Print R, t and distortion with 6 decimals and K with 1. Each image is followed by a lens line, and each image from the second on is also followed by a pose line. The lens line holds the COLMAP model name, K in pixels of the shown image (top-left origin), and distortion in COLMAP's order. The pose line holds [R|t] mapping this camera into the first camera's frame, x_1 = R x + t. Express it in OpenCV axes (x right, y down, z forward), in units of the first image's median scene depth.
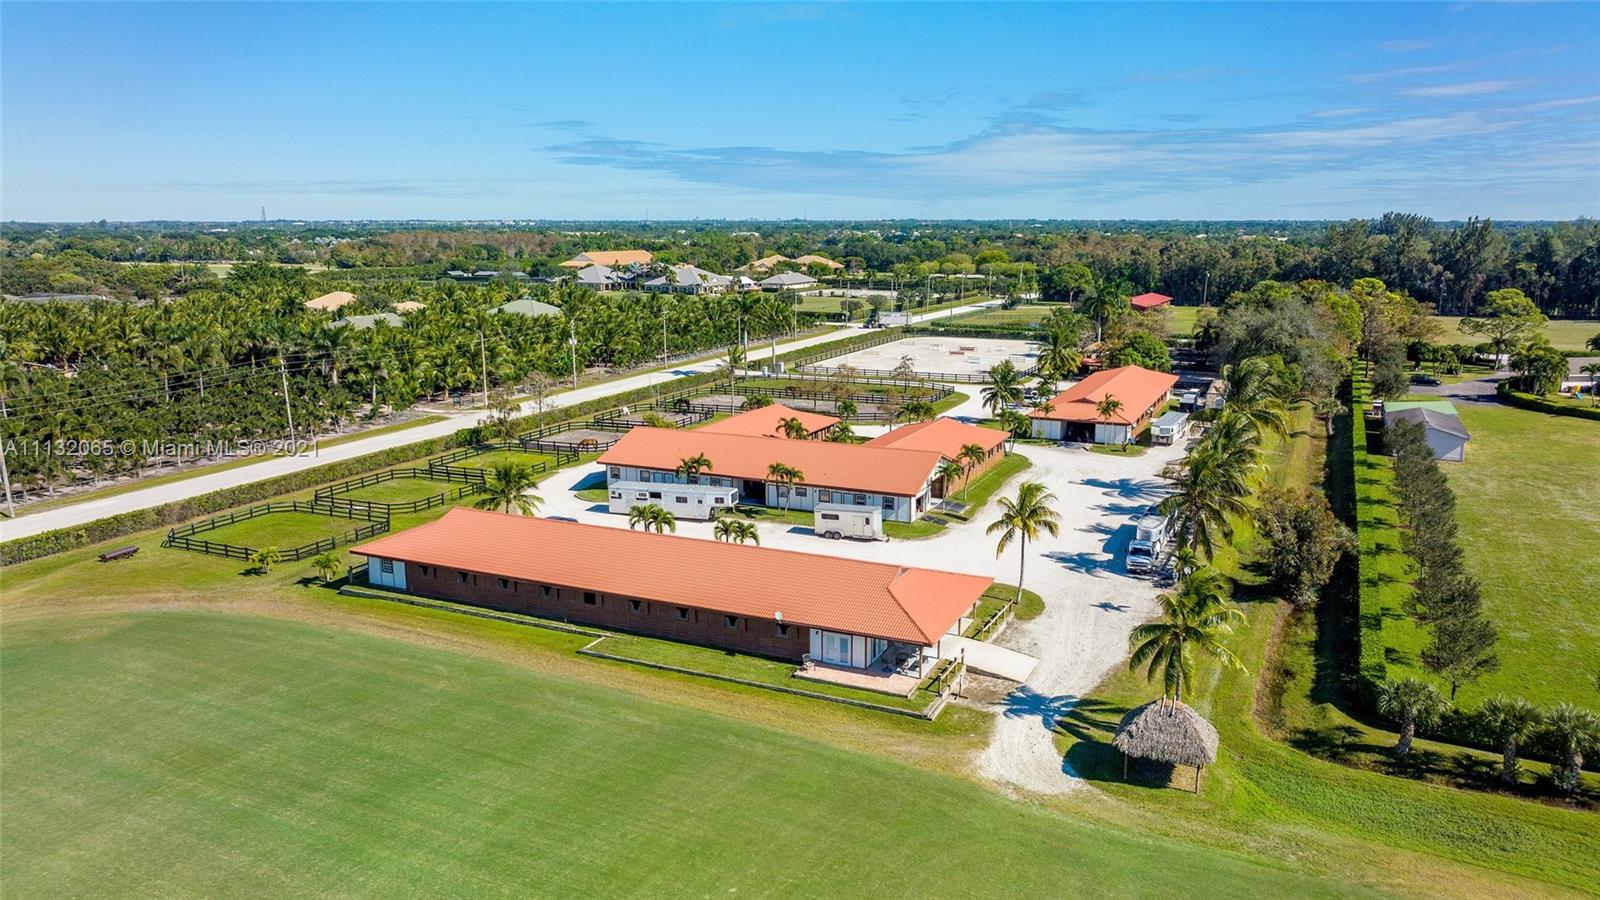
lens RADIAL K [[1190.4, 0, 754.0], [0, 1190.4, 451.6], [0, 0, 1]] dist [-0.024700, 0.008634]
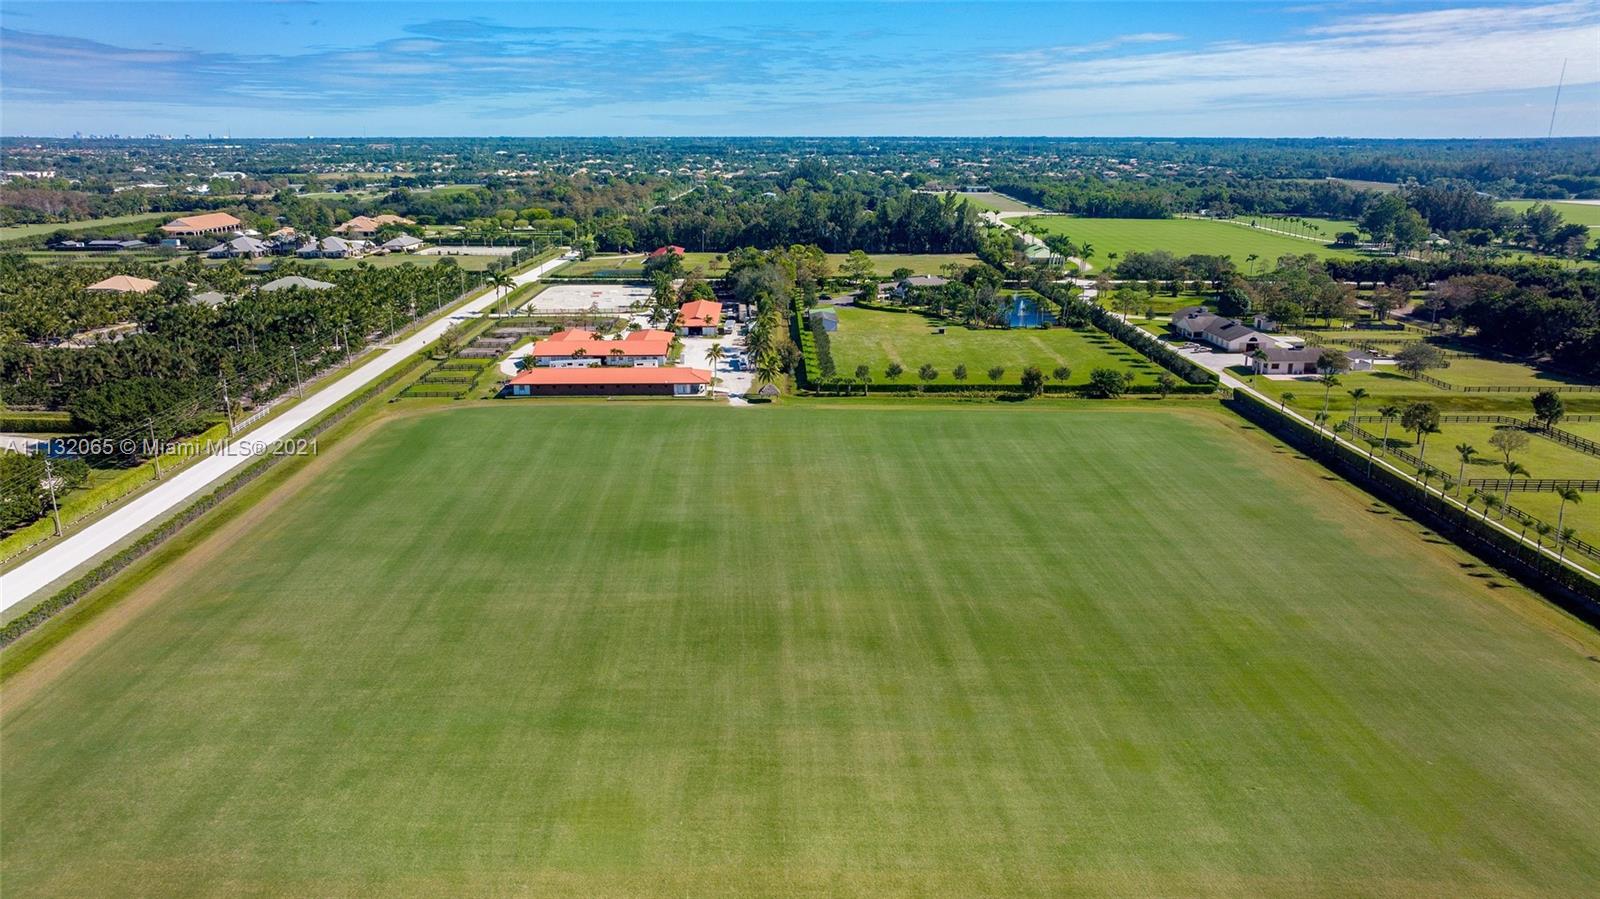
lens RADIAL K [[1190.4, 0, 754.0], [0, 1190.4, 451.1], [0, 0, 1]] dist [-0.024700, 0.008634]
pose [[0.902671, -0.114987, 0.414684, -0.887491], [0.087741, 0.992575, 0.084239, 0.044165], [-0.421292, -0.039655, 0.906058, -1.700921]]
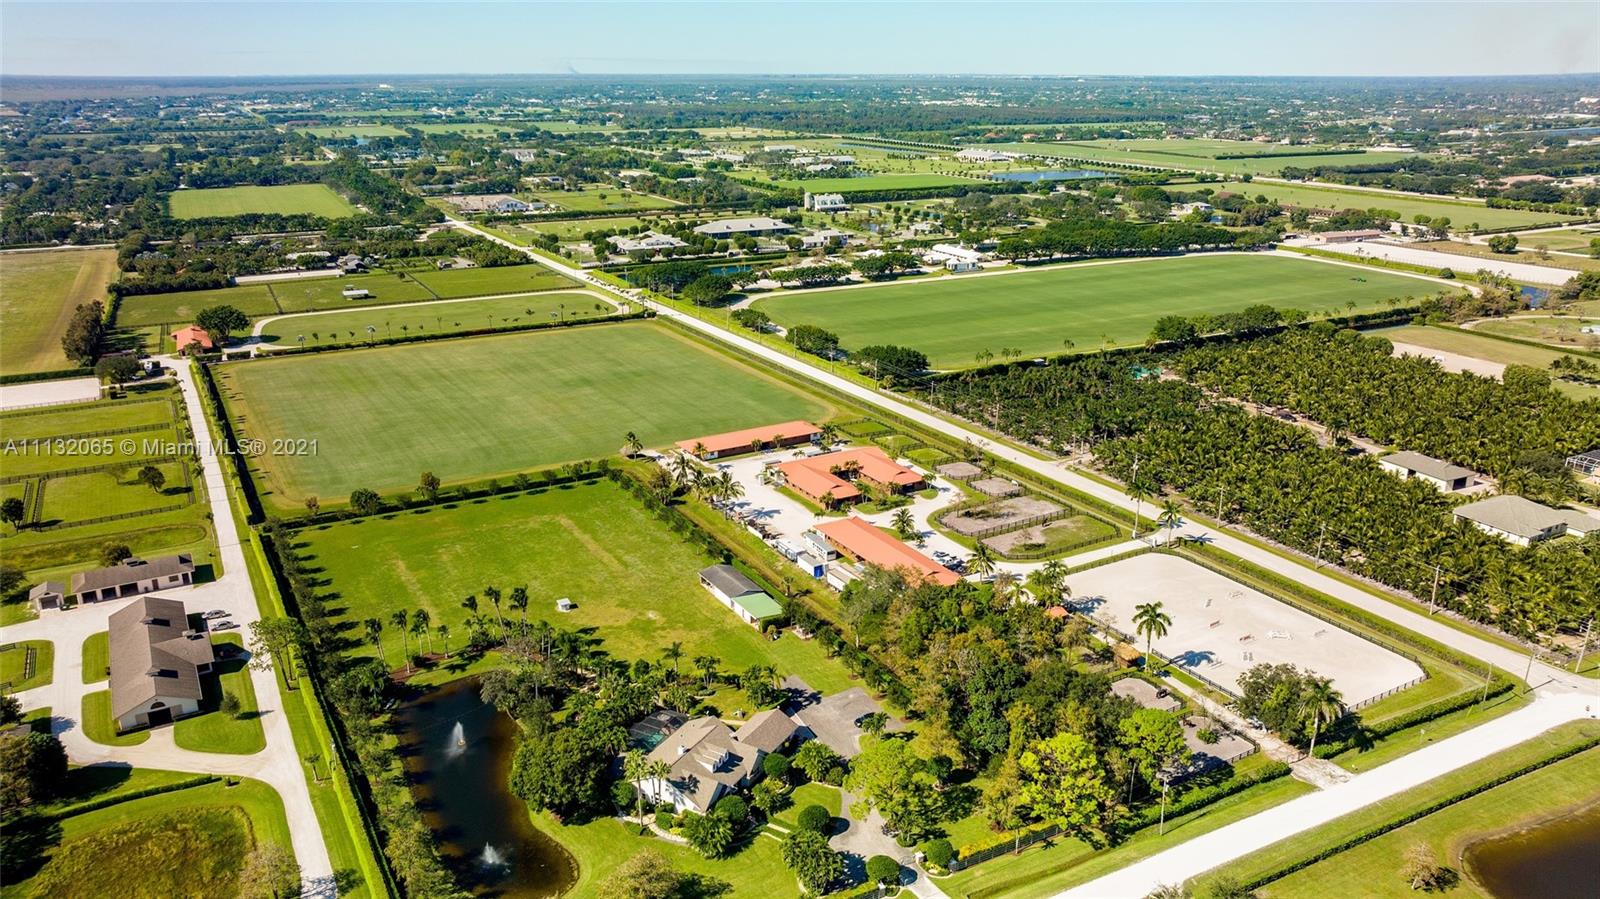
lens RADIAL K [[1190.4, 0, 754.0], [0, 1190.4, 451.1], [0, 0, 1]] dist [-0.024700, 0.008634]
pose [[-0.601542, 0.239407, -0.762123, 2.510196], [-0.161659, 0.897814, 0.409629, -1.277217], [0.782313, 0.369613, -0.501371, 2.488730]]
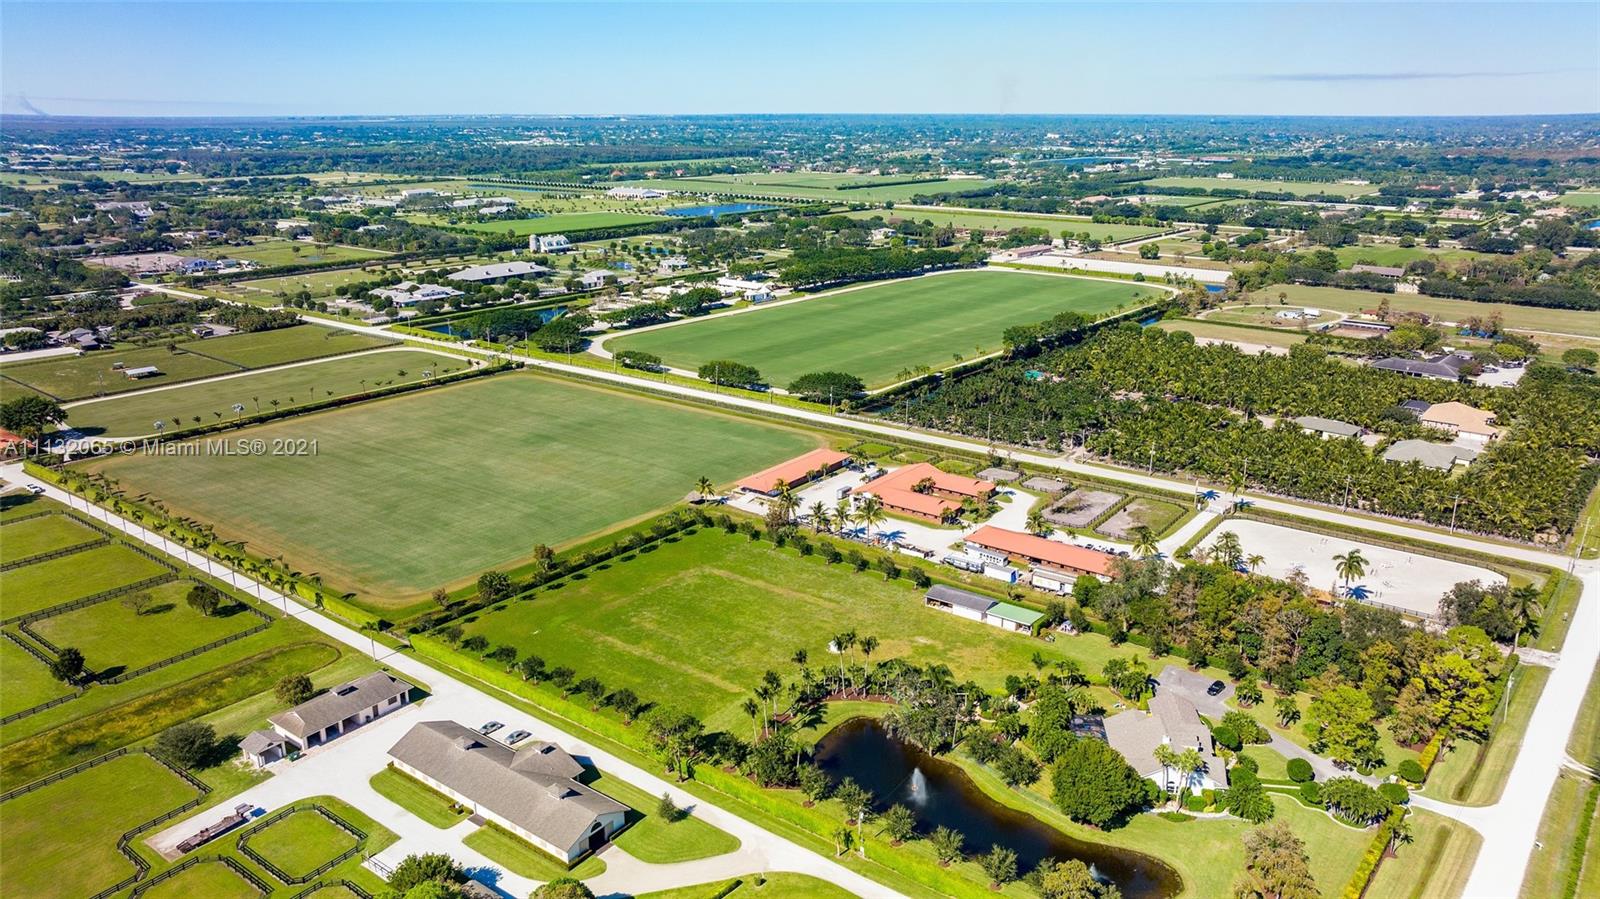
lens RADIAL K [[1146.7, 0, 797.4], [0, 1146.7, 517.1], [0, 0, 1]] dist [-0.024523, 0.000768]
pose [[-0.227944, 0.321526, -0.919055, 3.044878], [-0.195290, 0.909626, 0.366663, -1.026116], [0.953888, 0.263061, -0.144553, 1.296661]]
